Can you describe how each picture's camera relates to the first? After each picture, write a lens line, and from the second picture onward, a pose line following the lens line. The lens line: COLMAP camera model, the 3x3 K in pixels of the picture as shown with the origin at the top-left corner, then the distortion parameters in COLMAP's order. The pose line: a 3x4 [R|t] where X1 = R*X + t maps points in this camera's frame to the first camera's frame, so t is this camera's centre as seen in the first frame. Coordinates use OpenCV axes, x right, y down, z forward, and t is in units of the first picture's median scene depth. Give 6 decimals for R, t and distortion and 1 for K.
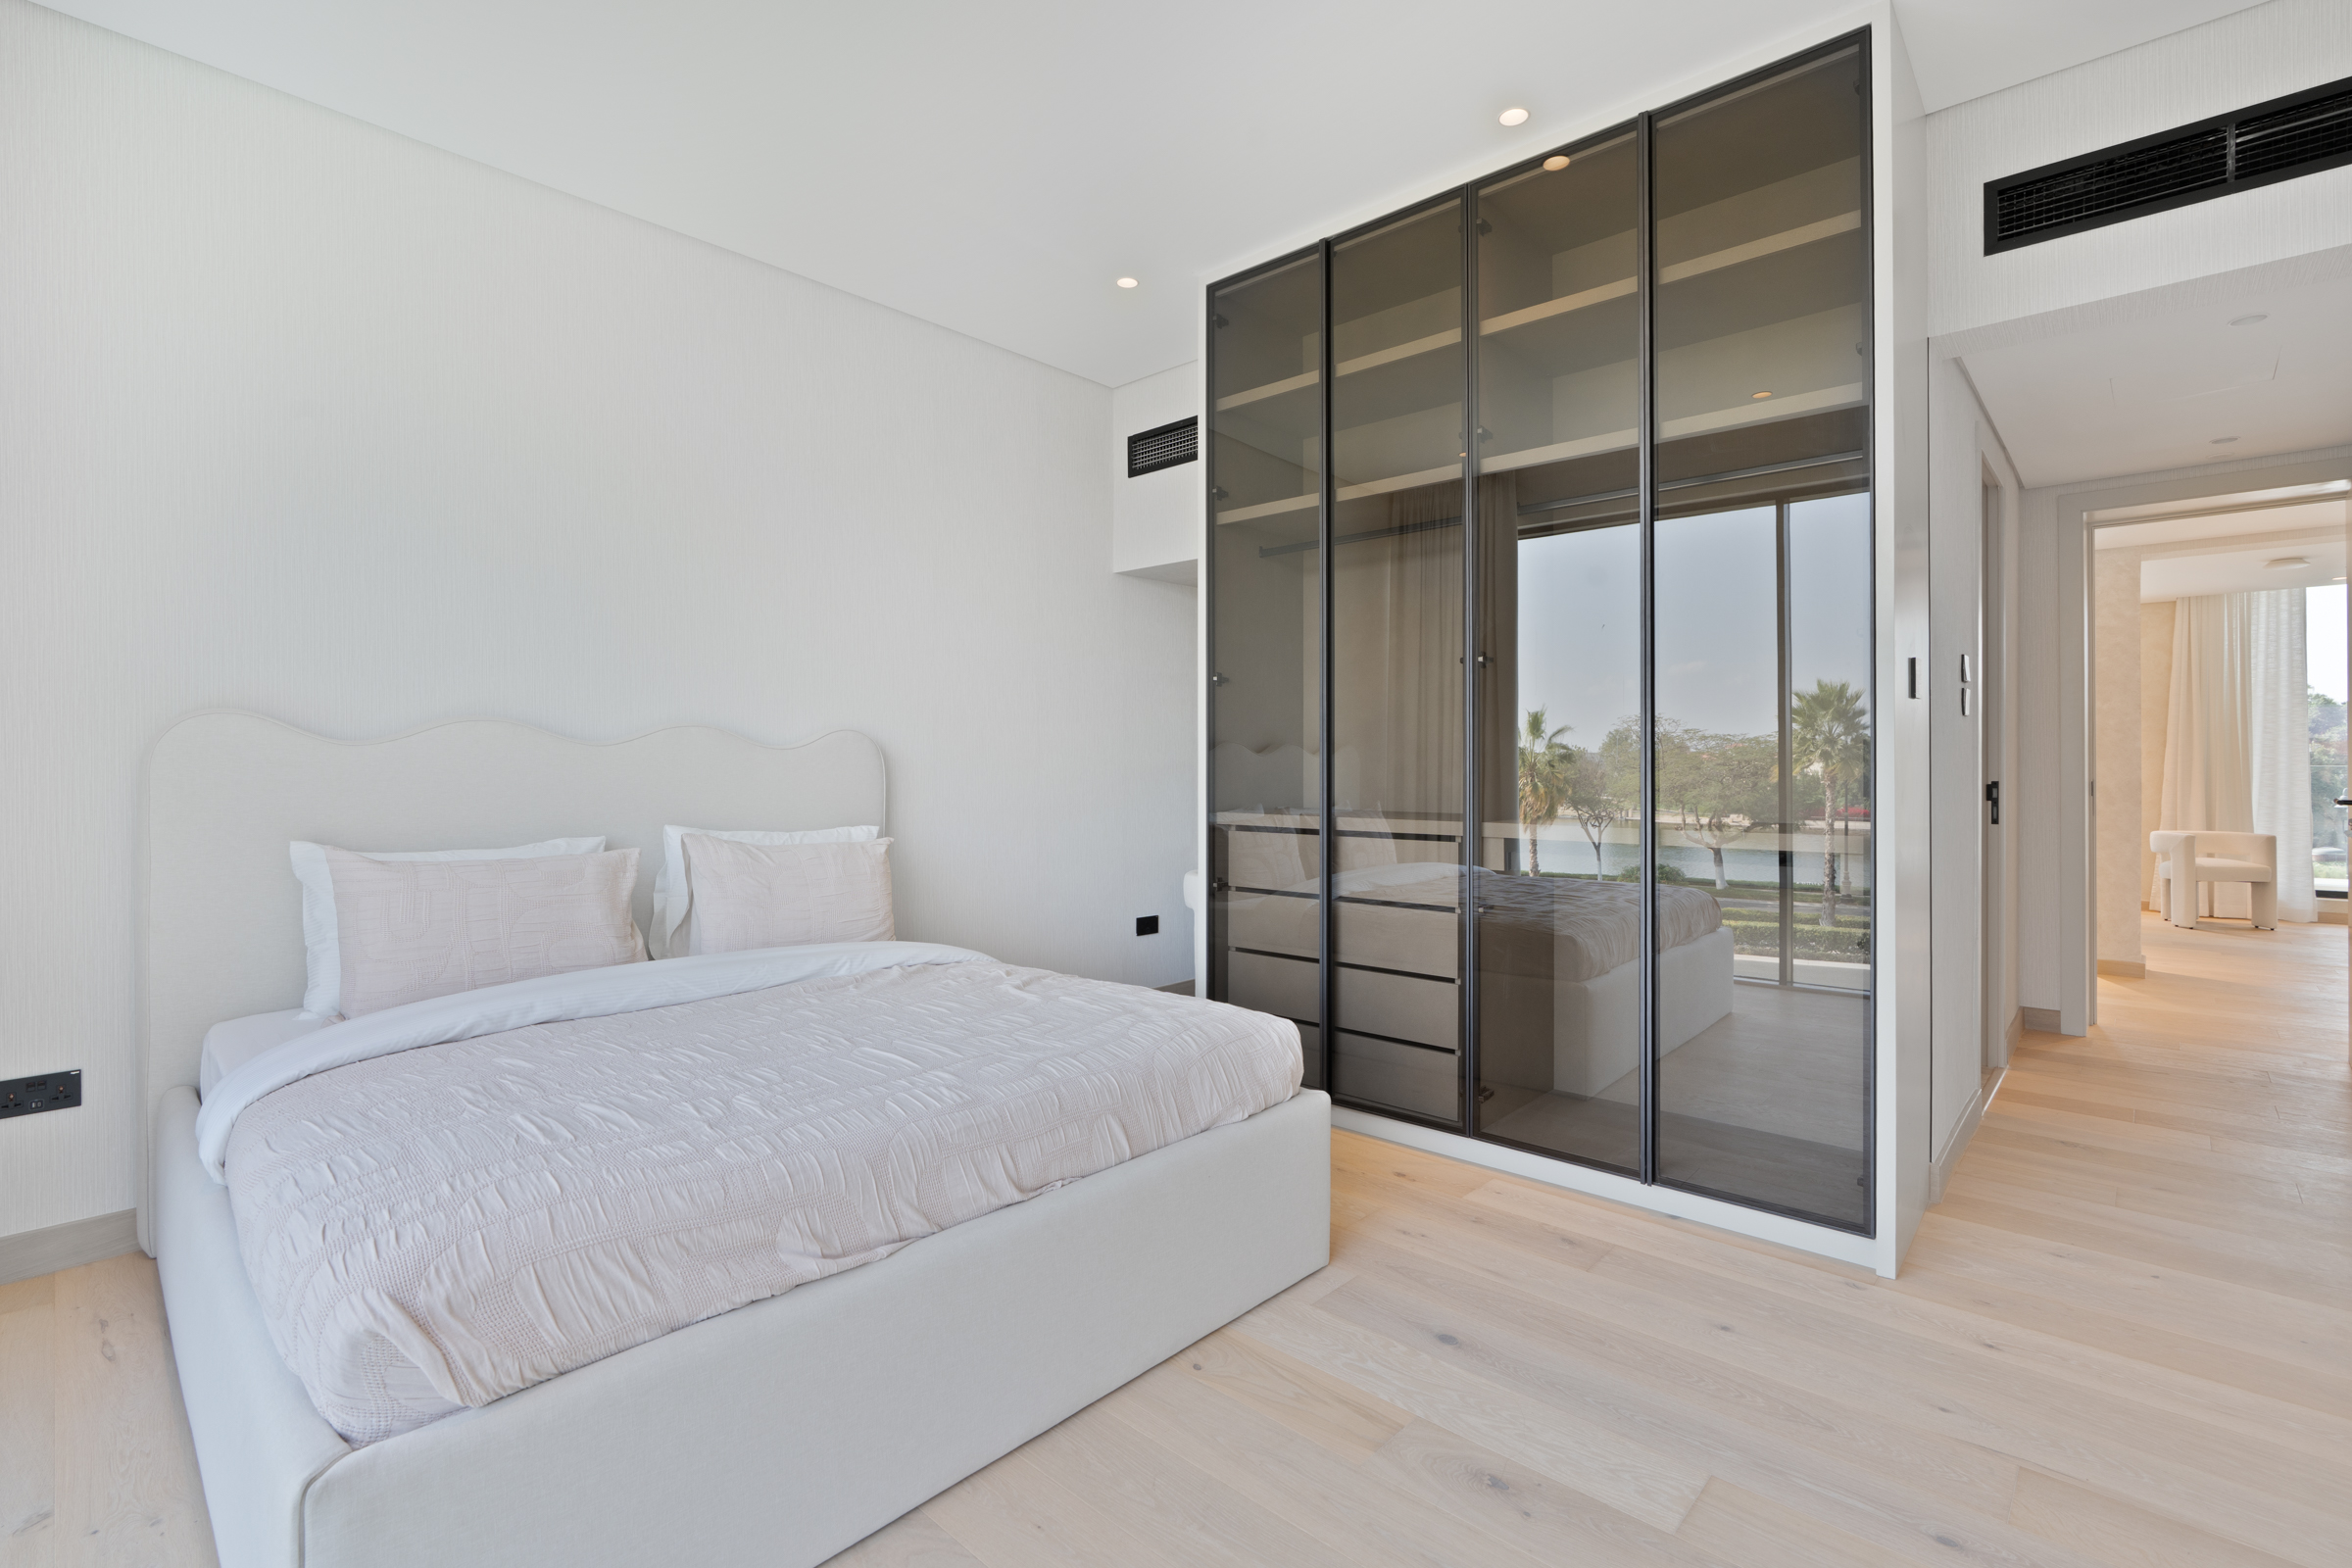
lens RADIAL K [[1051.0, 0, 1173.4], [0, 1051.0, 771.6], [0, 0, 1]] dist [-0.001143, 0.000883]
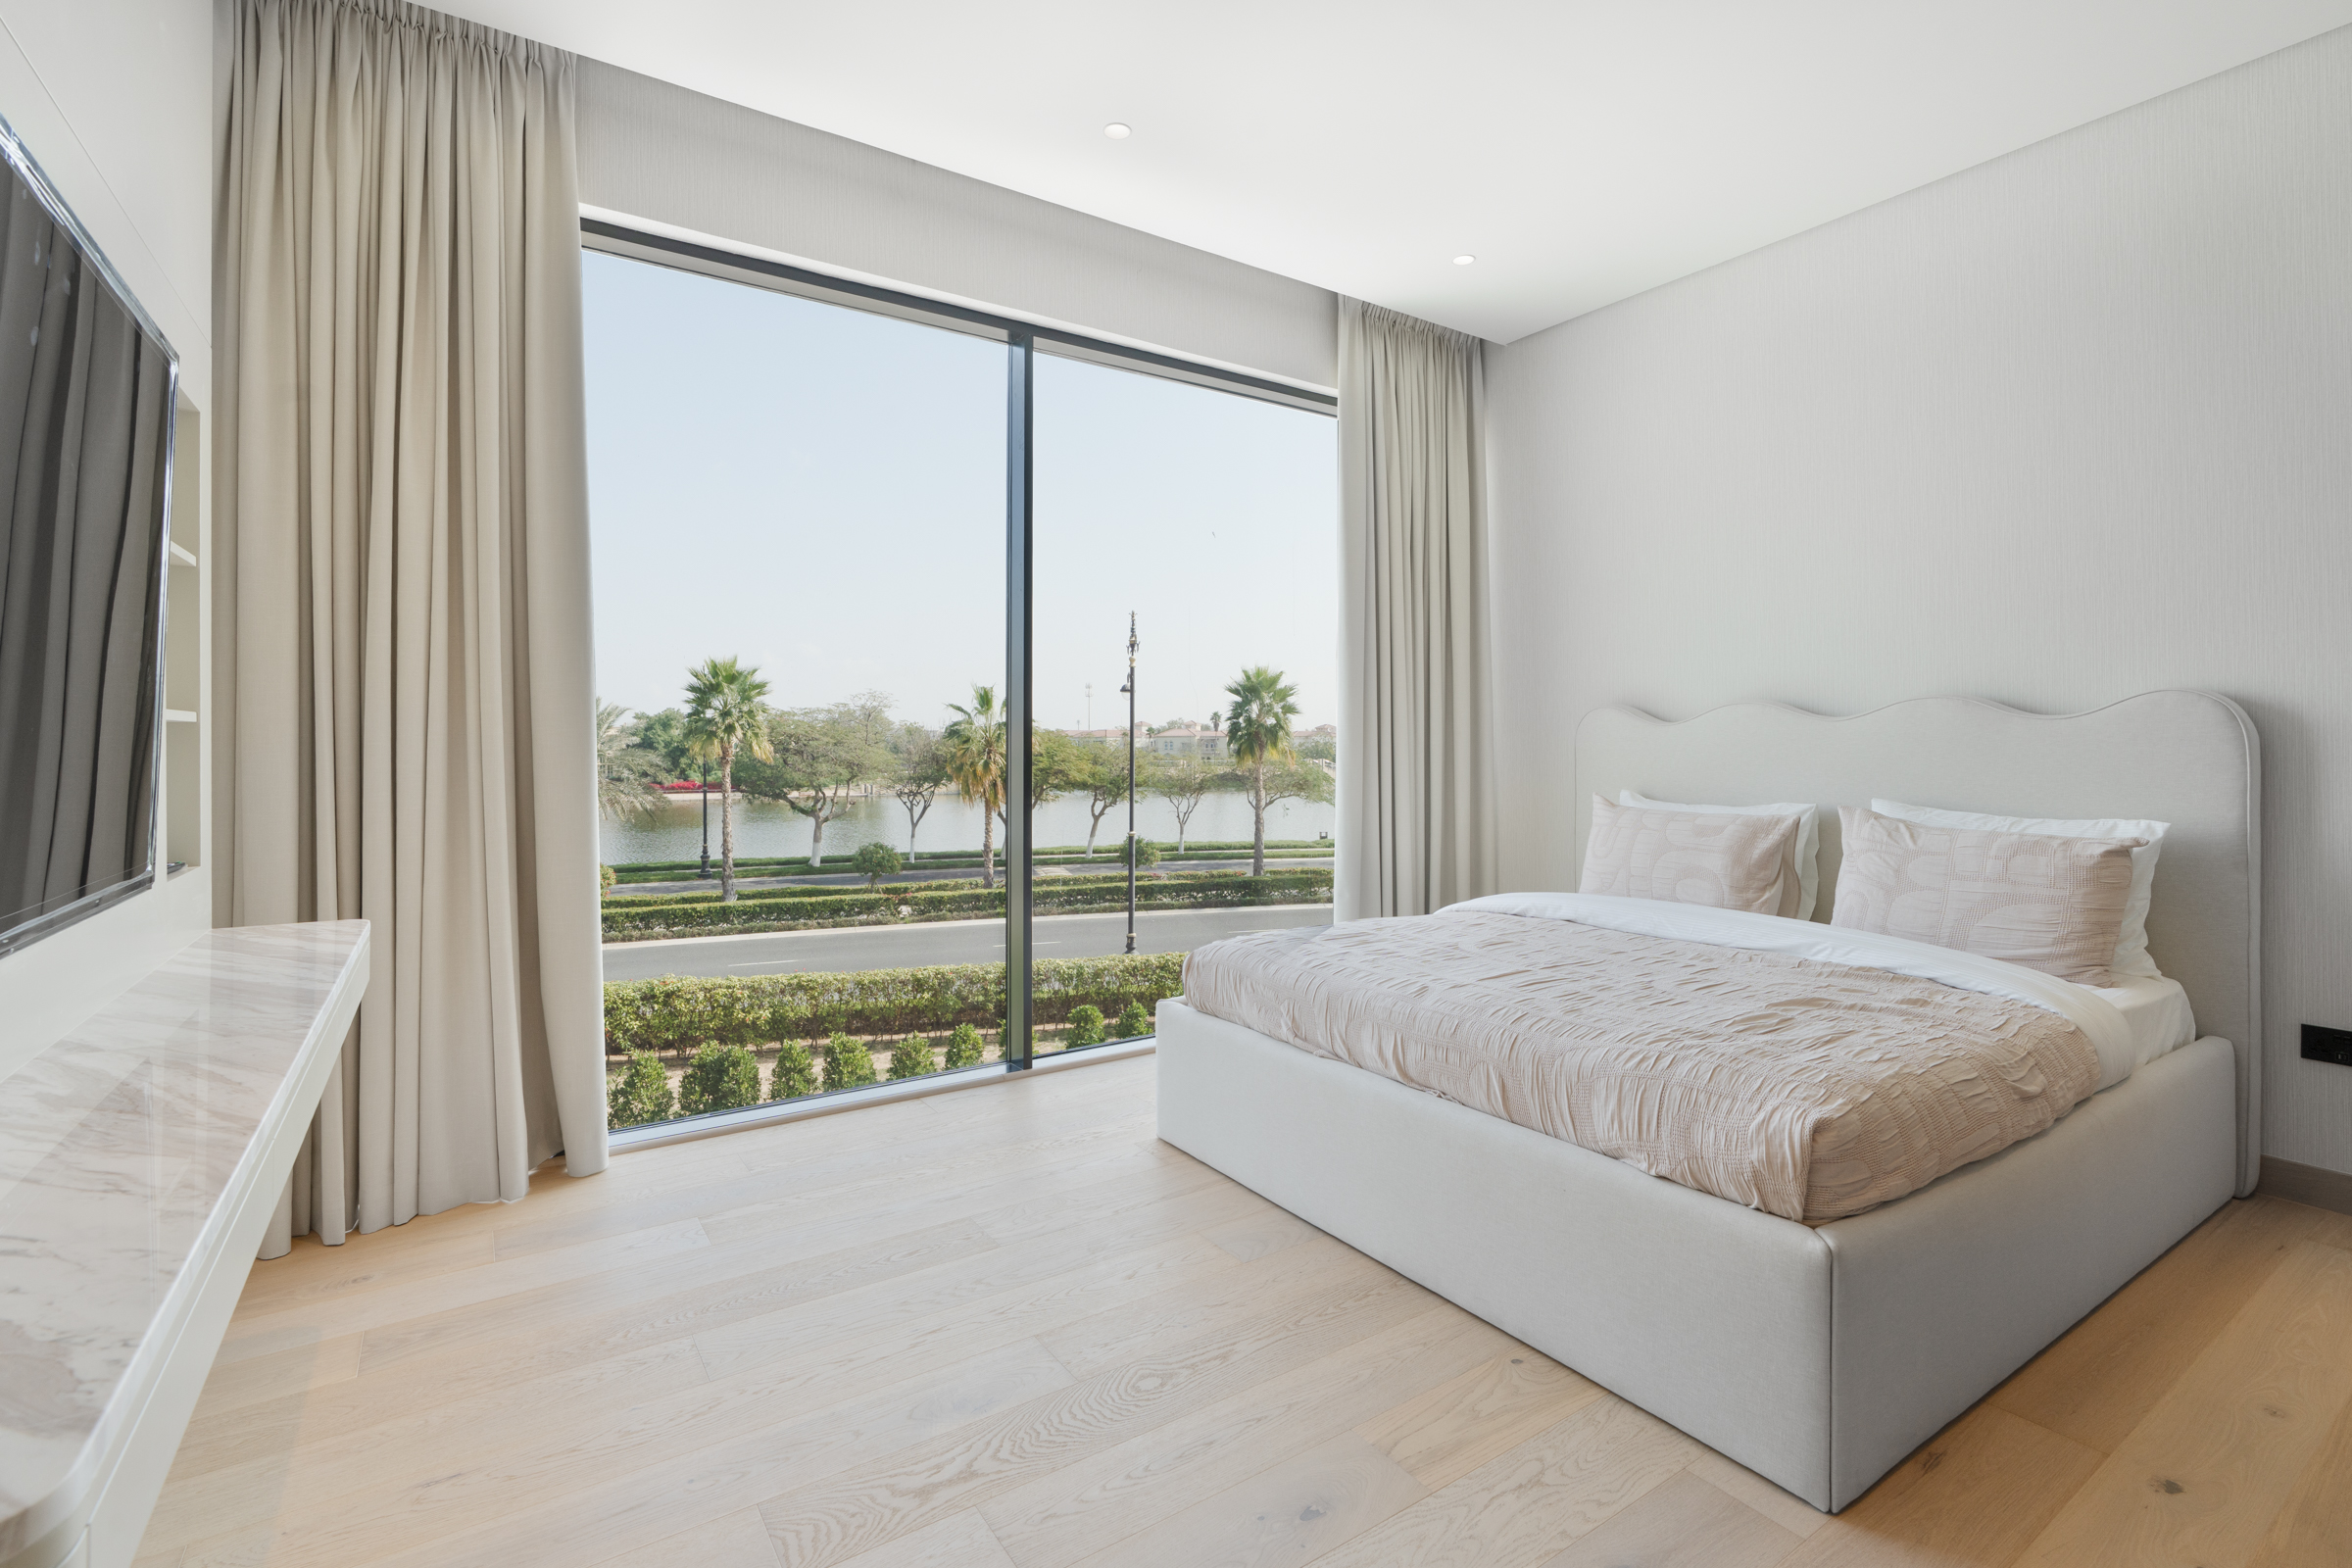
lens RADIAL K [[1051.0, 0, 1173.4], [0, 1051.0, 771.6], [0, 0, 1]] dist [-0.001143, 0.000883]
pose [[-0.243588, 0.006204, -0.969859, 1.105709], [-0.003319, 0.999968, 0.007230, 0.022867], [0.969873, 0.004980, -0.243559, 0.997404]]
